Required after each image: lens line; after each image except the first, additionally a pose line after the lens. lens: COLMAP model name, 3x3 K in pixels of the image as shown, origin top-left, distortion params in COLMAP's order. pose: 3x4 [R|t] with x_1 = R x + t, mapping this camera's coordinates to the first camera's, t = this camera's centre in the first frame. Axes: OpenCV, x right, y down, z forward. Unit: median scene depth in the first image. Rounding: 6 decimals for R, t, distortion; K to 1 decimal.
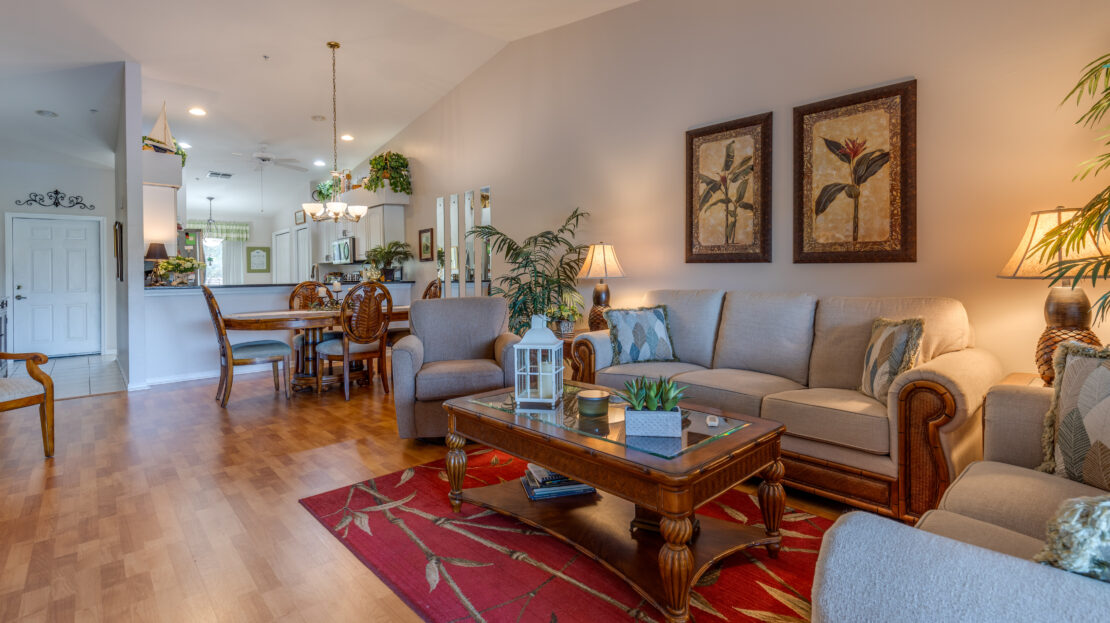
lens RADIAL K [[514.1, 0, 559.9], [0, 514.1, 270.8], [0, 0, 1]] dist [0.010994, -0.003906]
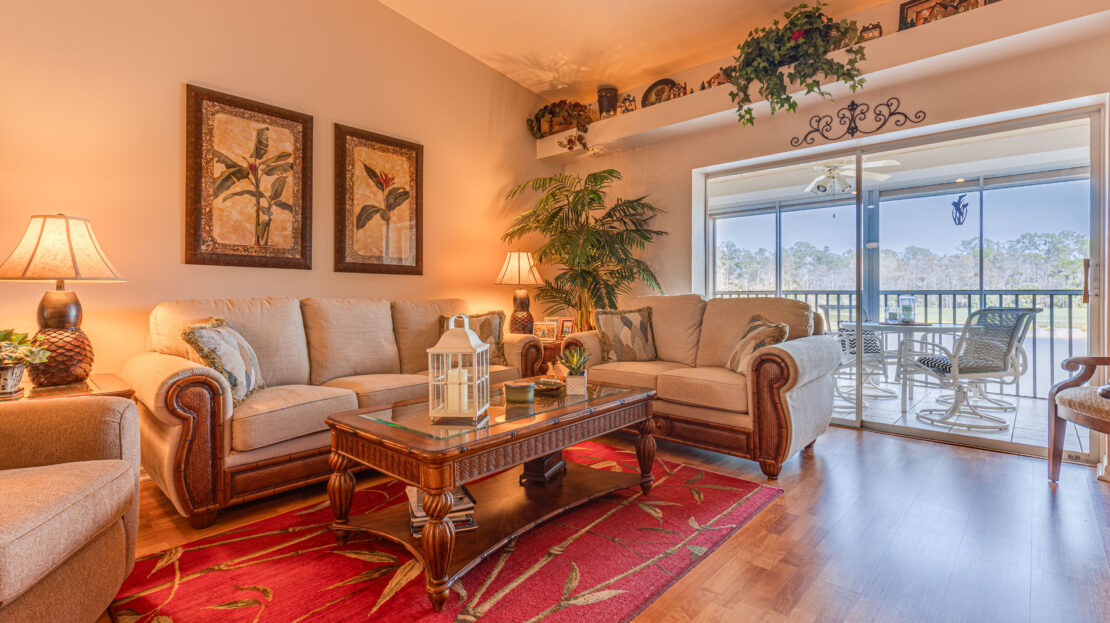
lens RADIAL K [[514.1, 0, 568.1], [0, 514.1, 292.0], [0, 0, 1]] dist [0.010994, -0.003906]
pose [[-0.090135, 0.017325, 0.995779, -0.566871], [0.001865, 0.999850, -0.017227, 0.041054], [-0.995928, 0.000304, -0.090153, 0.566240]]
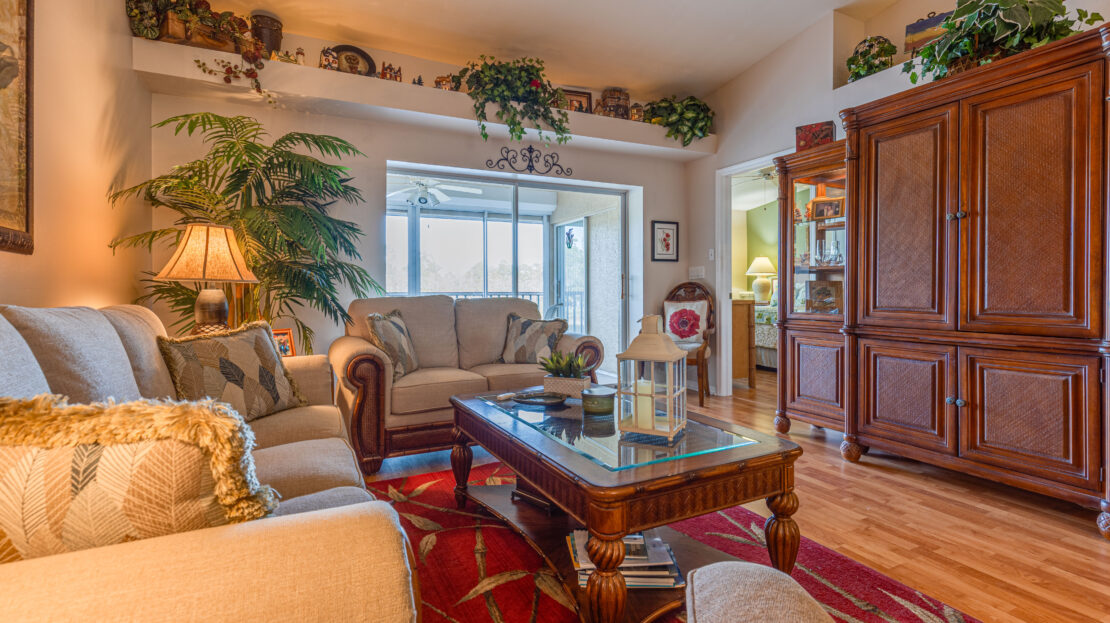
lens RADIAL K [[514.1, 0, 556.6], [0, 514.1, 286.6], [0, 0, 1]] dist [0.010994, -0.003906]
pose [[-0.957978, 0.023439, 0.285881, -0.083381], [0.018404, 0.999625, -0.020288, 0.035794], [-0.286250, -0.014174, -0.958050, 1.096970]]
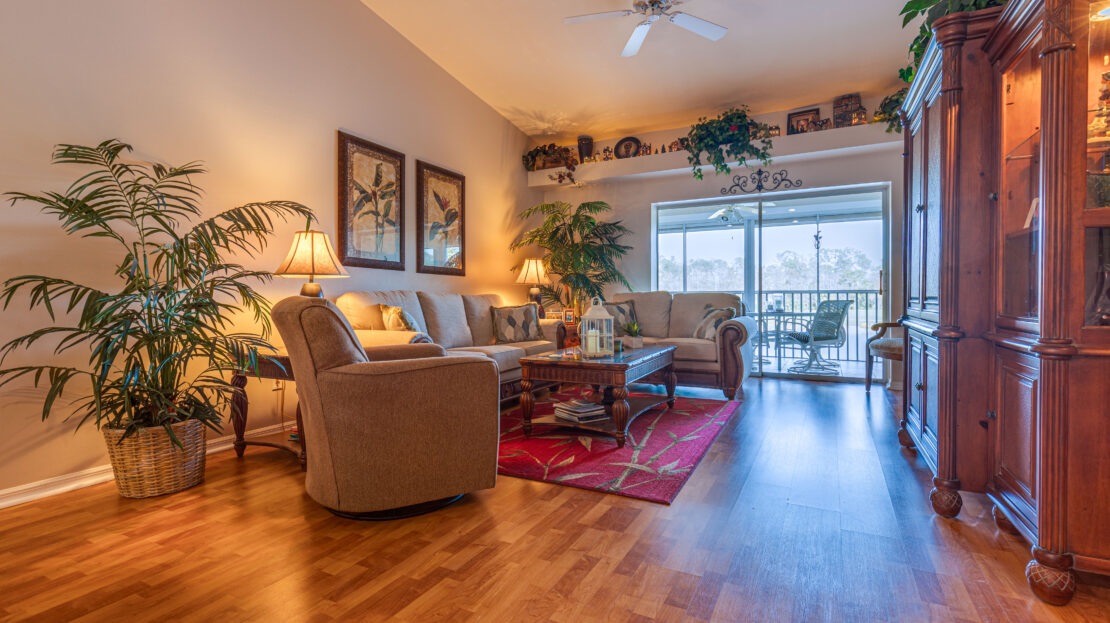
lens RADIAL K [[514.1, 0, 563.8], [0, 514.1, 296.7], [0, 0, 1]] dist [0.010994, -0.003906]
pose [[-0.345204, 0.017564, 0.938363, -0.873045], [0.005465, 0.999846, -0.016704, 0.067541], [-0.938512, -0.000638, -0.345246, 1.004161]]
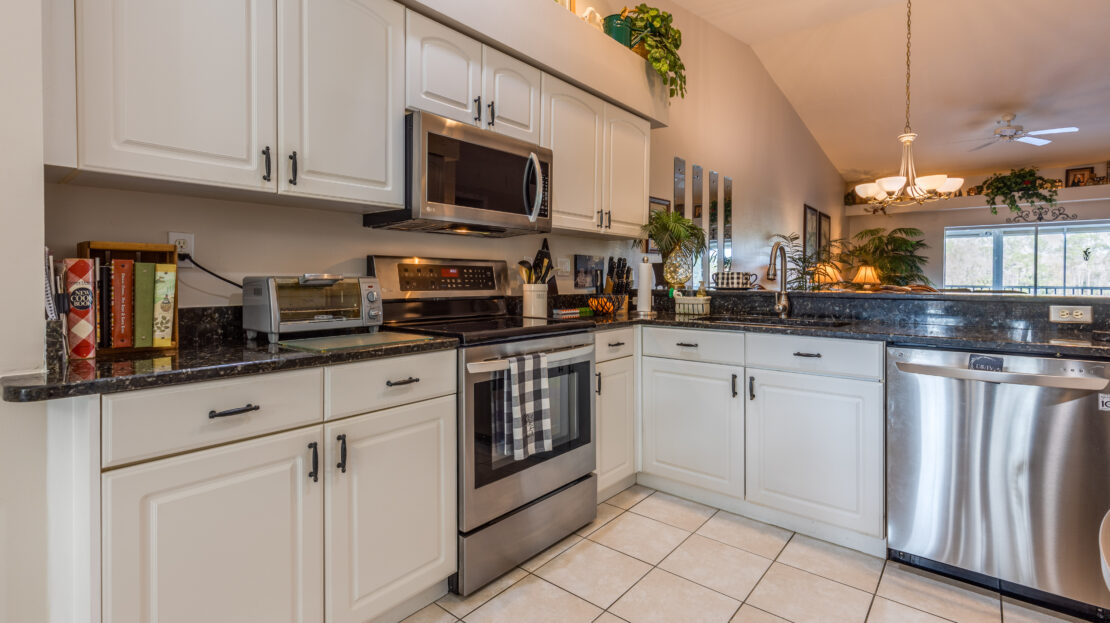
lens RADIAL K [[514.1, 0, 552.6], [0, 514.1, 284.7], [0, 0, 1]] dist [0.010994, -0.003906]
pose [[-0.134657, 0.002375, 0.990889, -1.578093], [-0.008641, 0.999956, -0.003571, 0.038271], [-0.990855, -0.009044, -0.134630, 2.302881]]
